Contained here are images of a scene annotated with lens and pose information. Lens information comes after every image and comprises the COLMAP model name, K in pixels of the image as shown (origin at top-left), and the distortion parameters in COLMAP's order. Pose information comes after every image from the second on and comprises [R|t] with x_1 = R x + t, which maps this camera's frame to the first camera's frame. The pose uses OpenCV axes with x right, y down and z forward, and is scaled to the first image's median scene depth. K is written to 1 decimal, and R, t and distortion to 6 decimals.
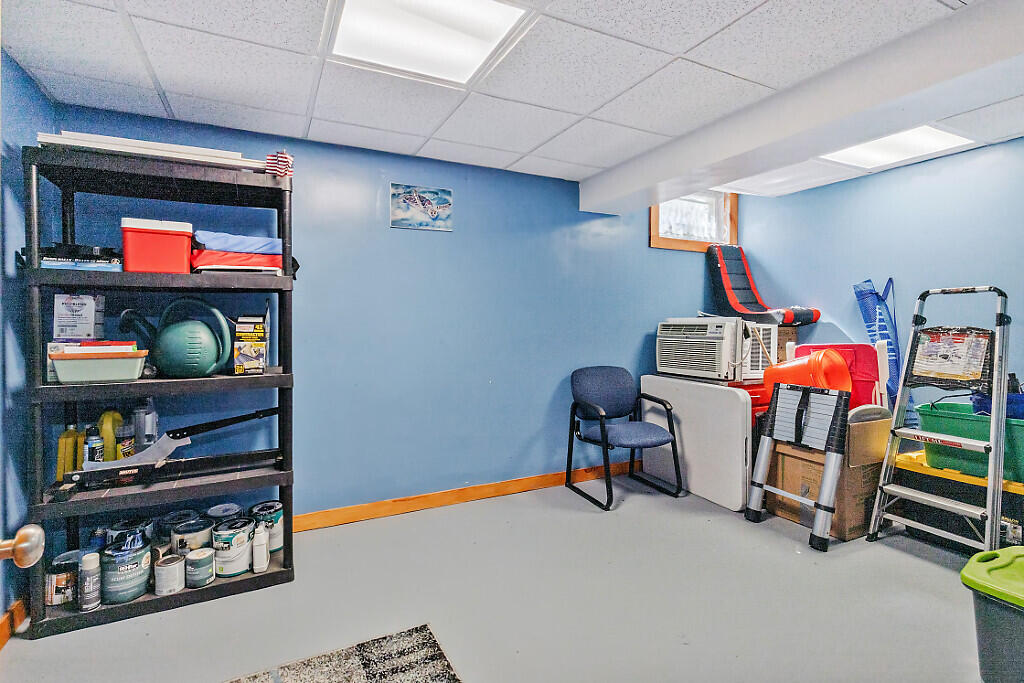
lens RADIAL K [[500.2, 0, 513.1], [0, 500.2, 322.5], [0, 0, 1]] dist [0.001244, 0.000048]
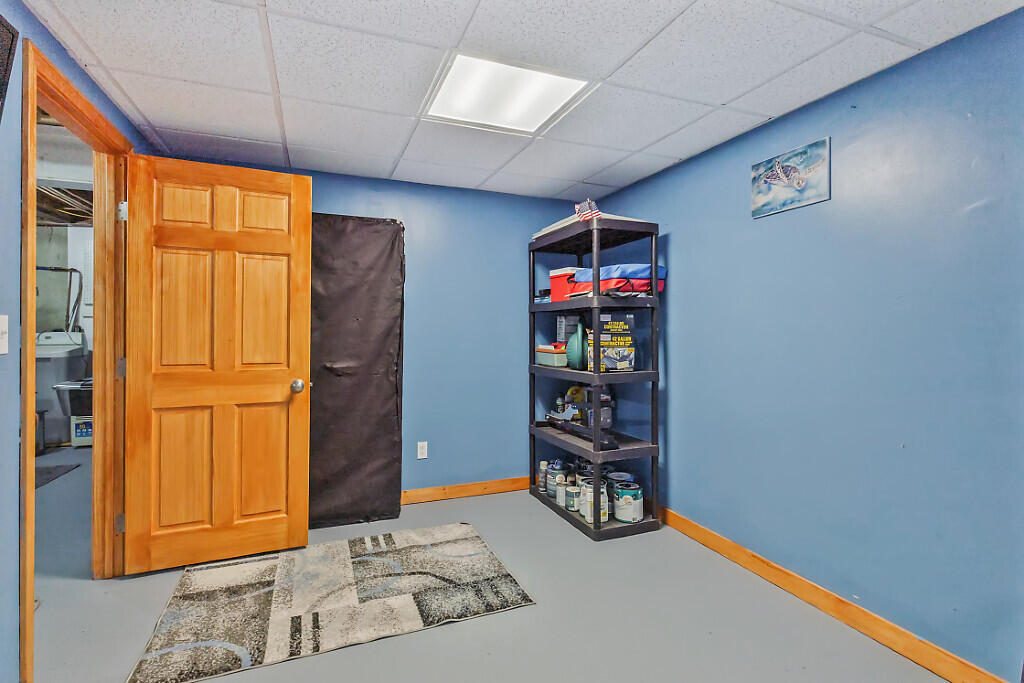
lens RADIAL K [[493.9, 0, 496.8], [0, 493.9, 332.1], [0, 0, 1]] dist [-0.002290, -0.000071]
pose [[-0.124909, 0.003460, -0.992162, 0.611030], [-0.012314, 0.999911, 0.005037, -0.004586], [0.992092, 0.012847, -0.124855, 0.686728]]
